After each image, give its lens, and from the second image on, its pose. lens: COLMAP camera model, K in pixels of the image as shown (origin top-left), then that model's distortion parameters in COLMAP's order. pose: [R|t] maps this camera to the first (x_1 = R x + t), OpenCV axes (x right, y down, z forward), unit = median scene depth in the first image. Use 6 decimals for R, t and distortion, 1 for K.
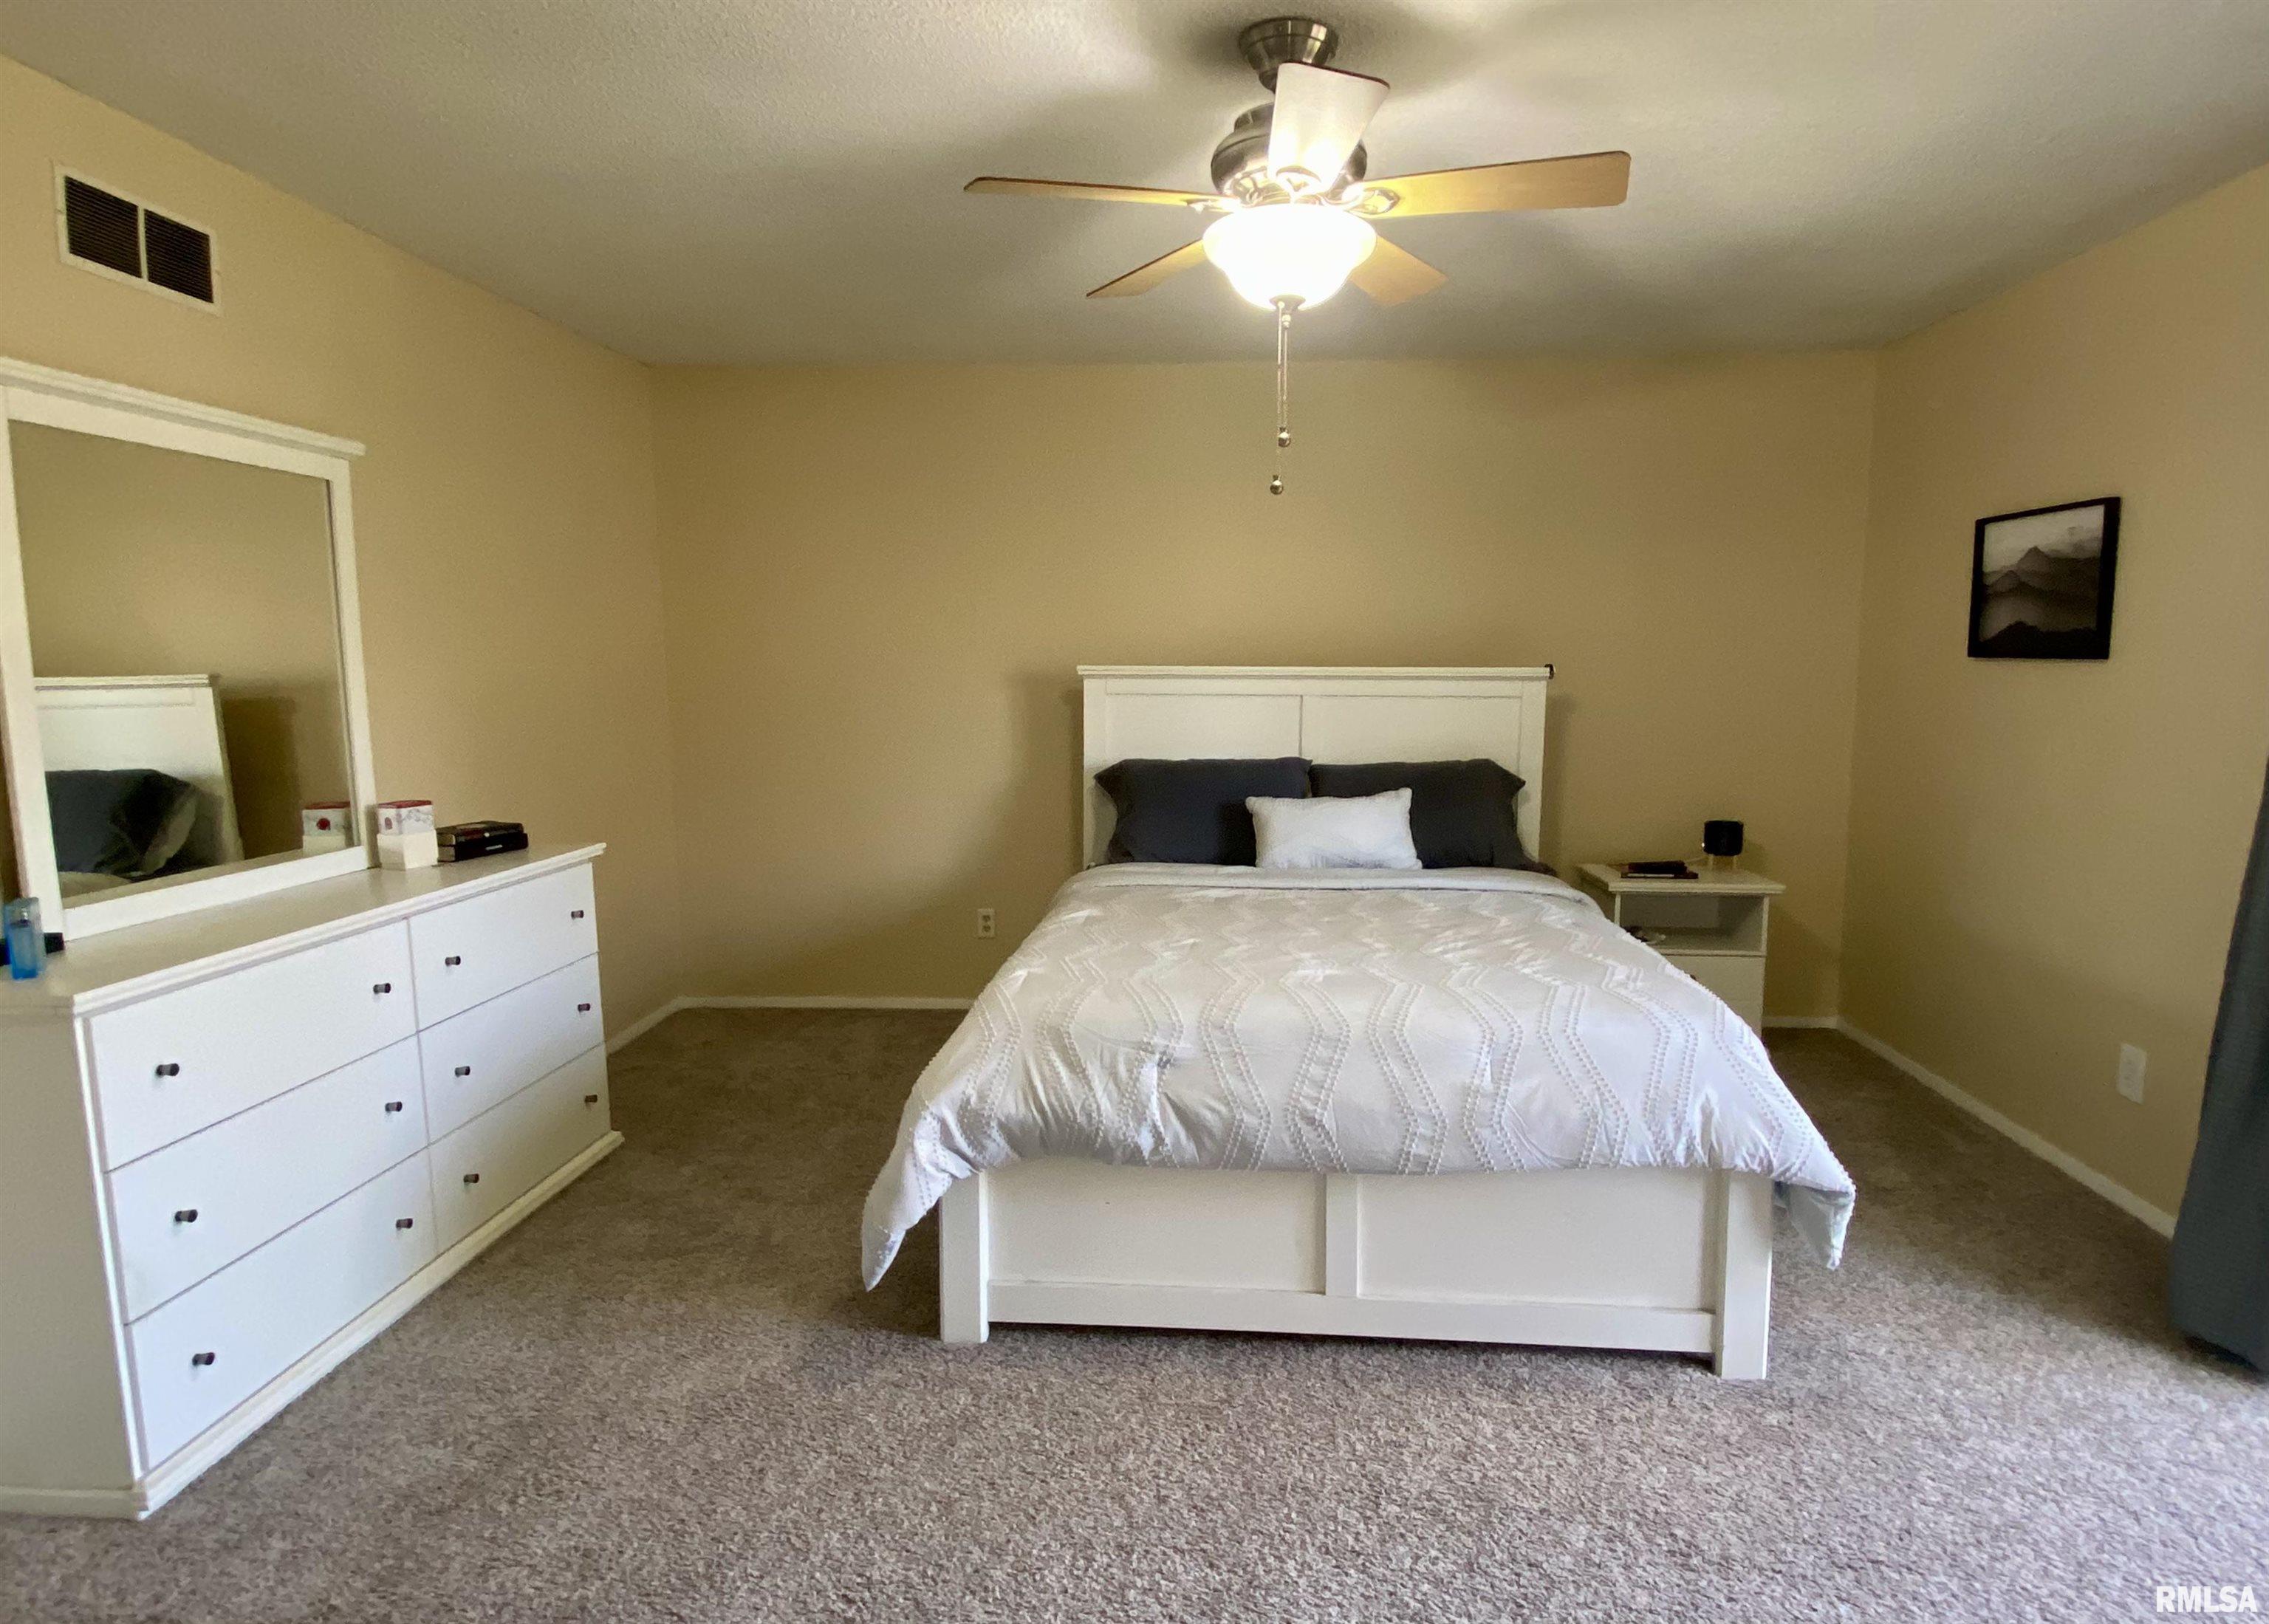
lens RADIAL K [[1263.2, 0, 1164.6], [0, 1263.2, 804.0], [0, 0, 1]] dist [0.051300, -0.042509]
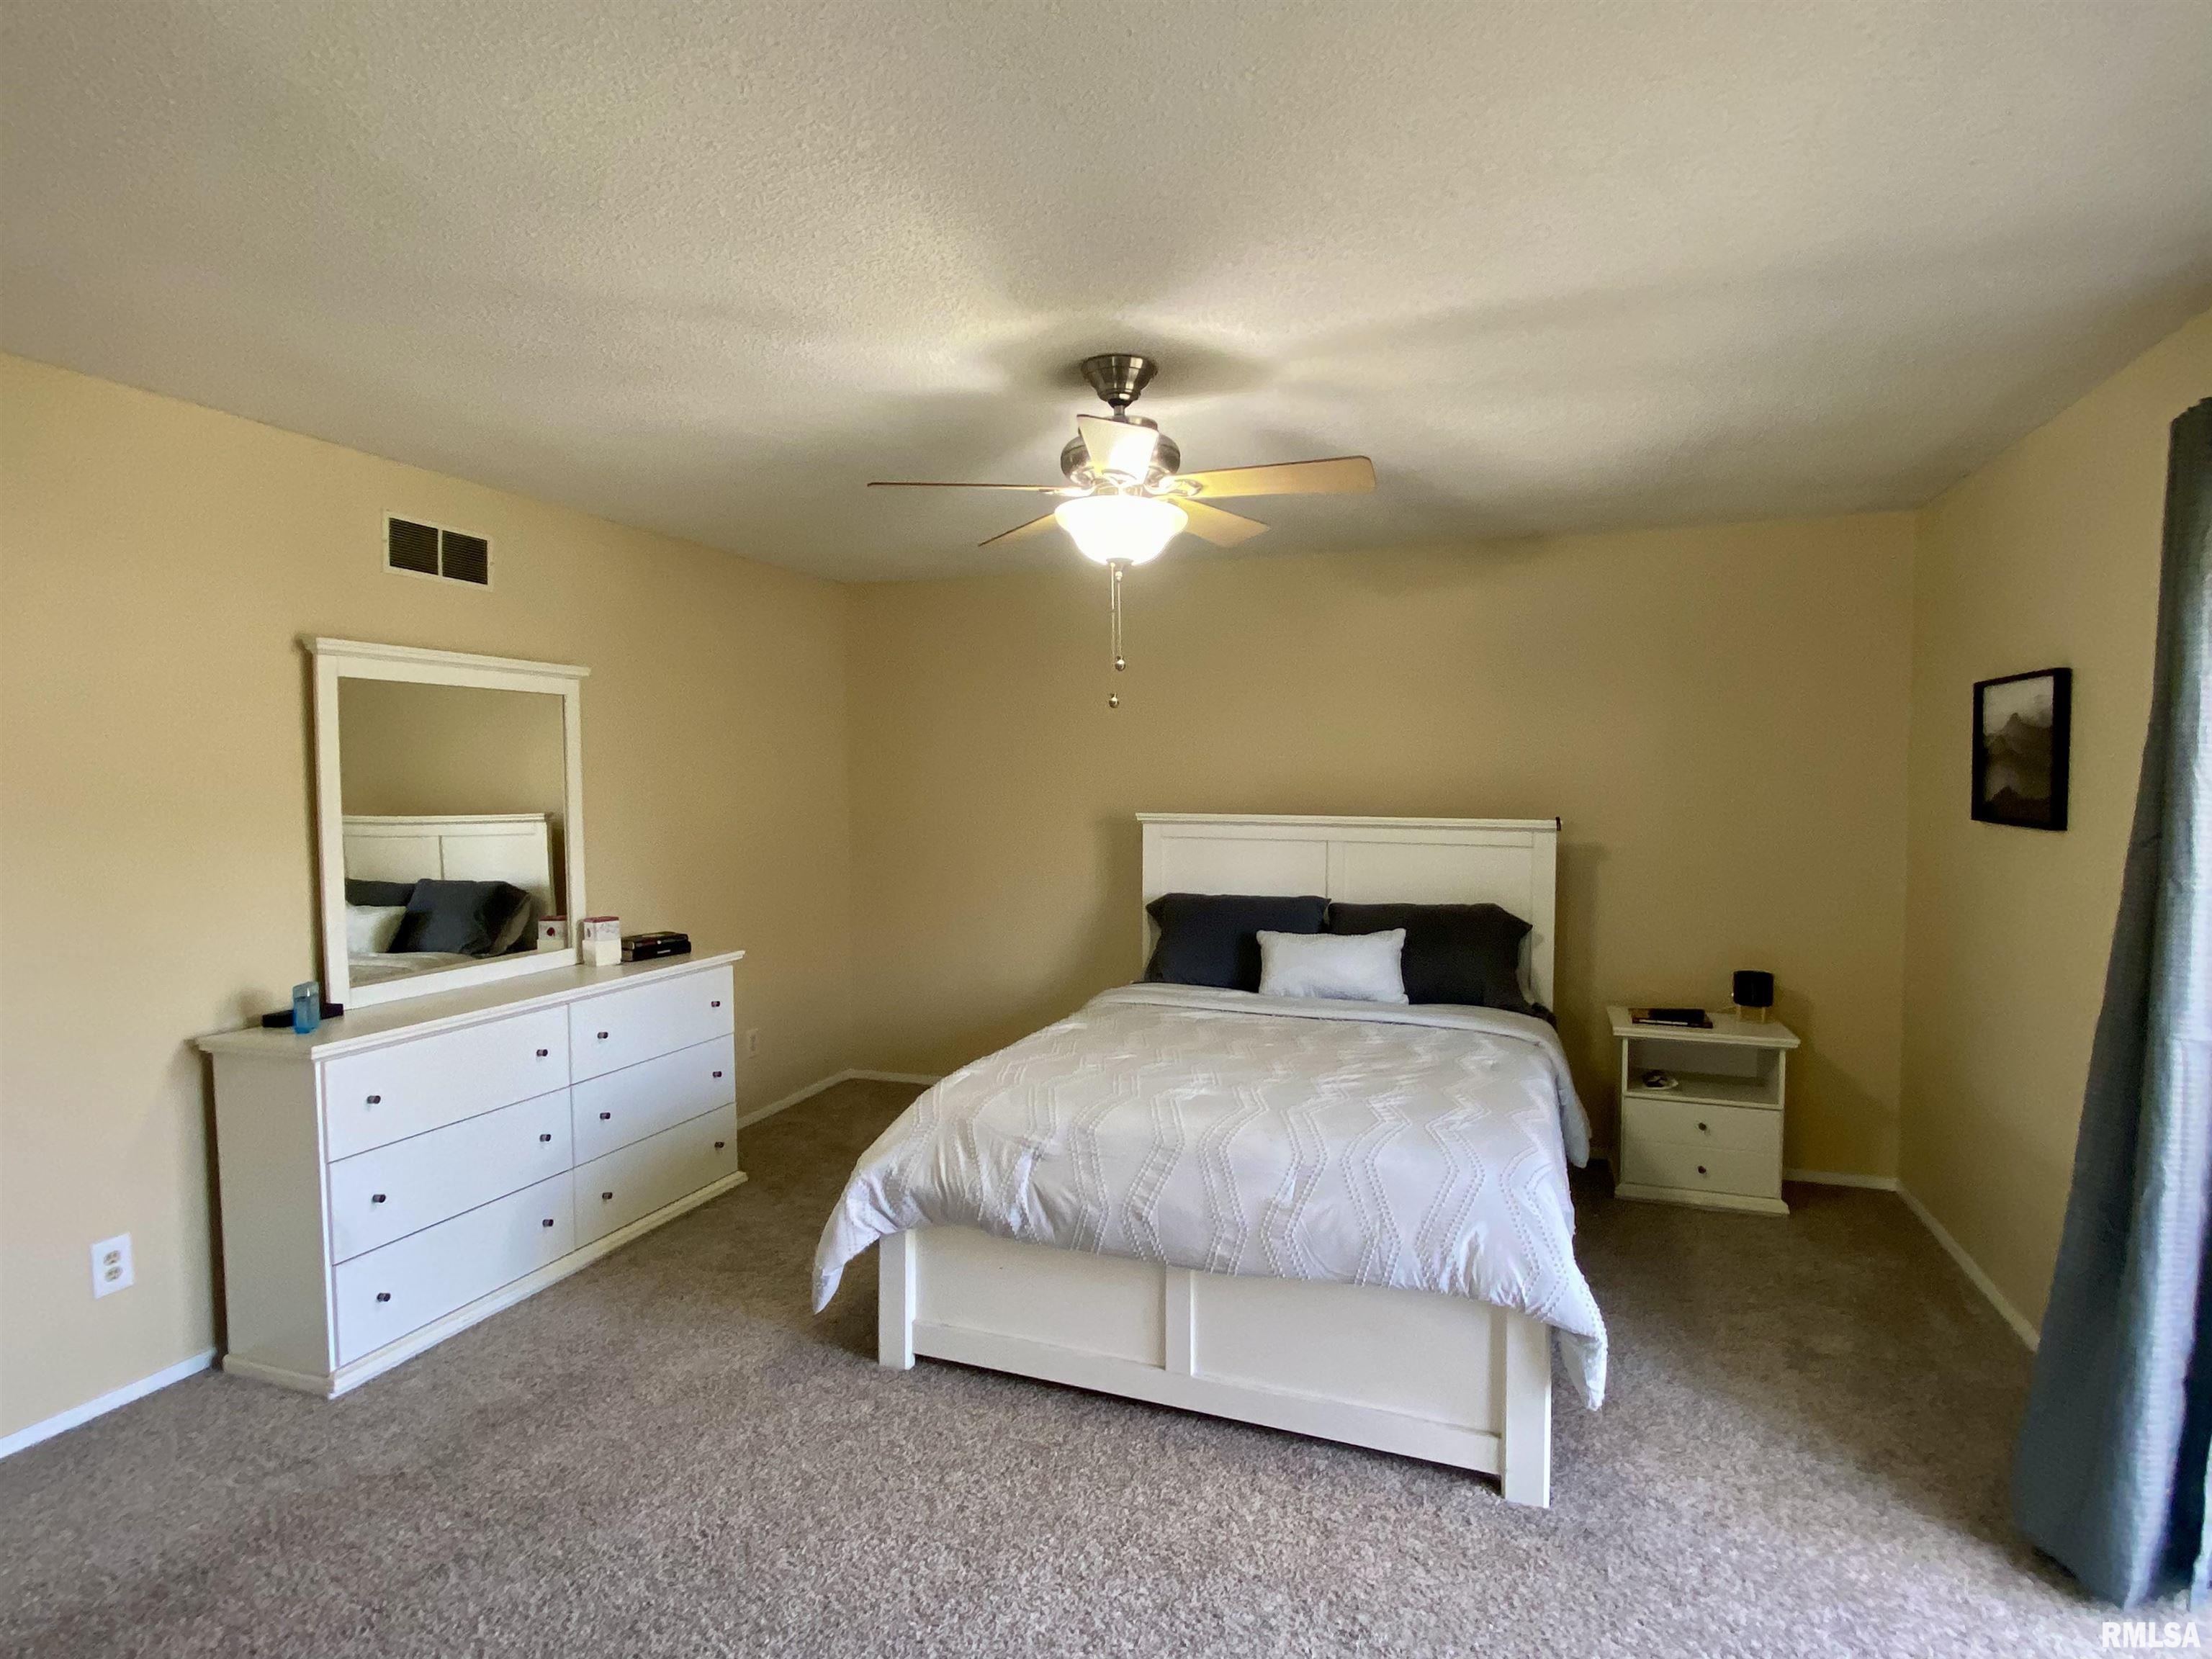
lens RADIAL K [[1158.8, 0, 1092.7], [0, 1158.8, 822.5], [0, 0, 1]] dist [0.068044, -0.064746]
pose [[0.955938, 0.010810, -0.293371, 0.383926], [-0.031464, 0.997338, -0.065774, -0.049242], [0.291879, 0.072107, 0.953733, -0.099609]]
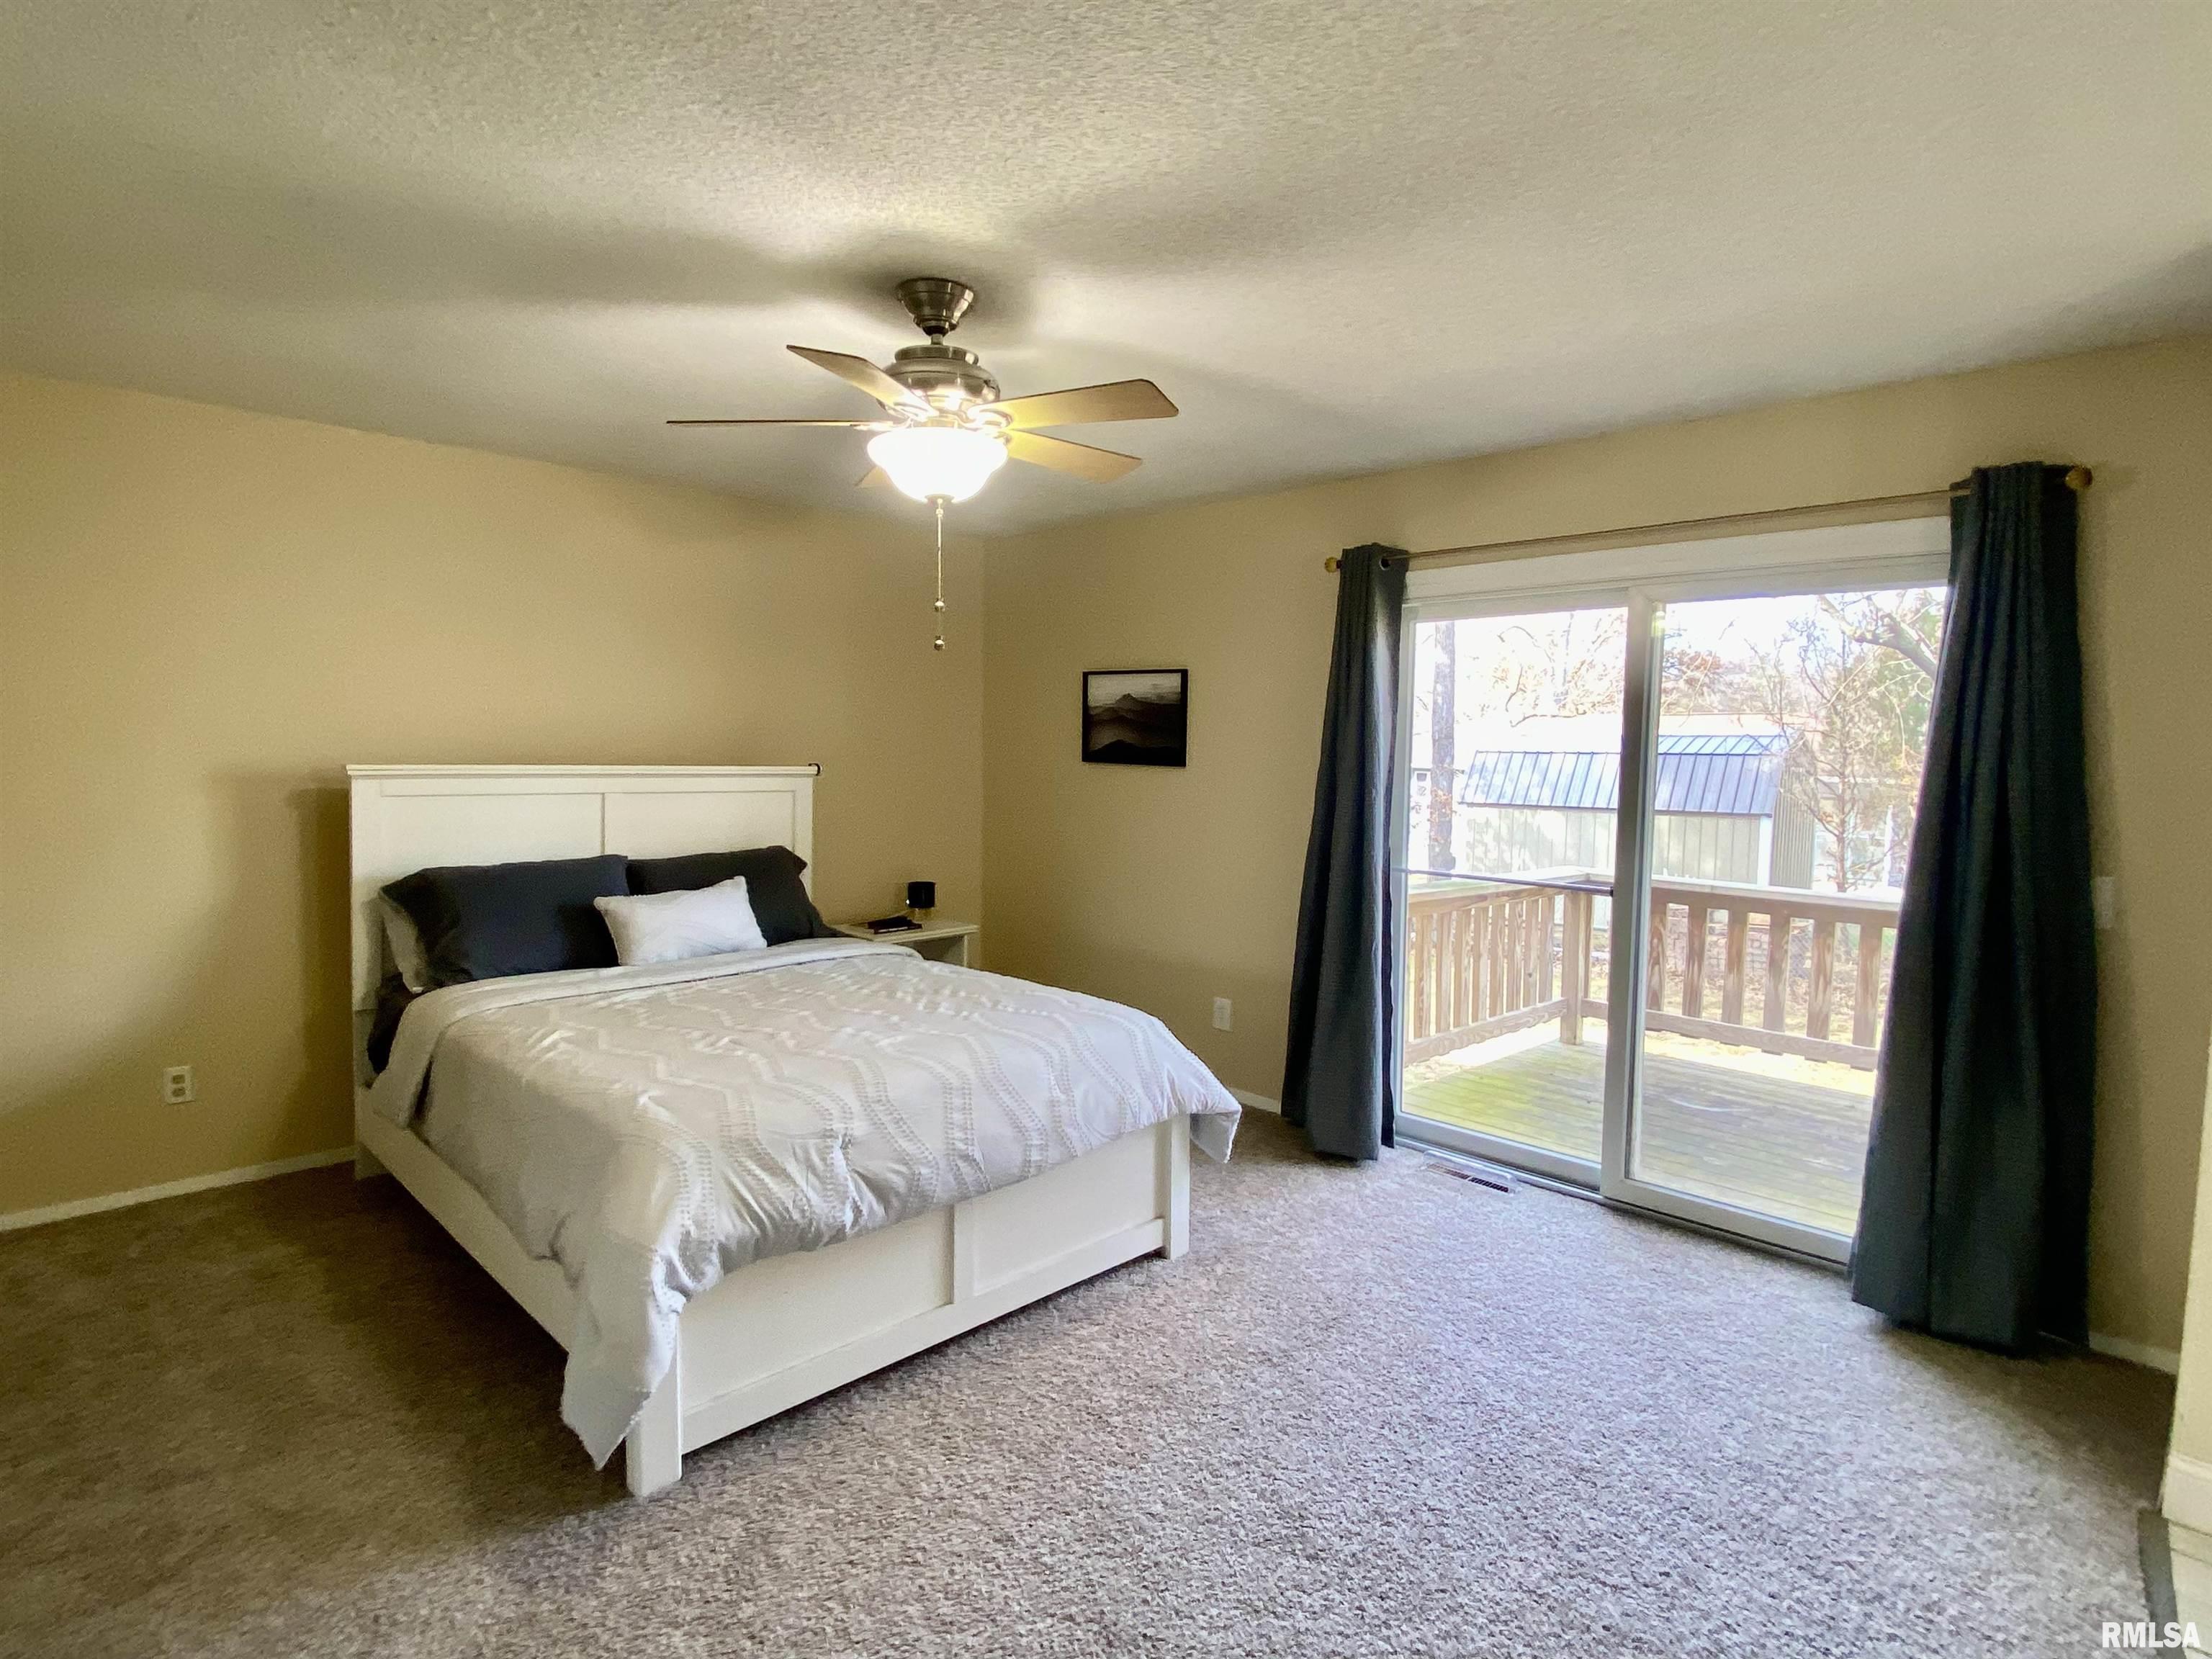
lens RADIAL K [[1158.8, 0, 1092.7], [0, 1158.8, 822.5], [0, 0, 1]] dist [0.068044, -0.064746]
pose [[0.658375, -0.041547, 0.751542, -0.616008], [0.066215, 0.997801, -0.002846, -0.059908], [-0.749772, 0.051637, 0.659679, 0.145631]]
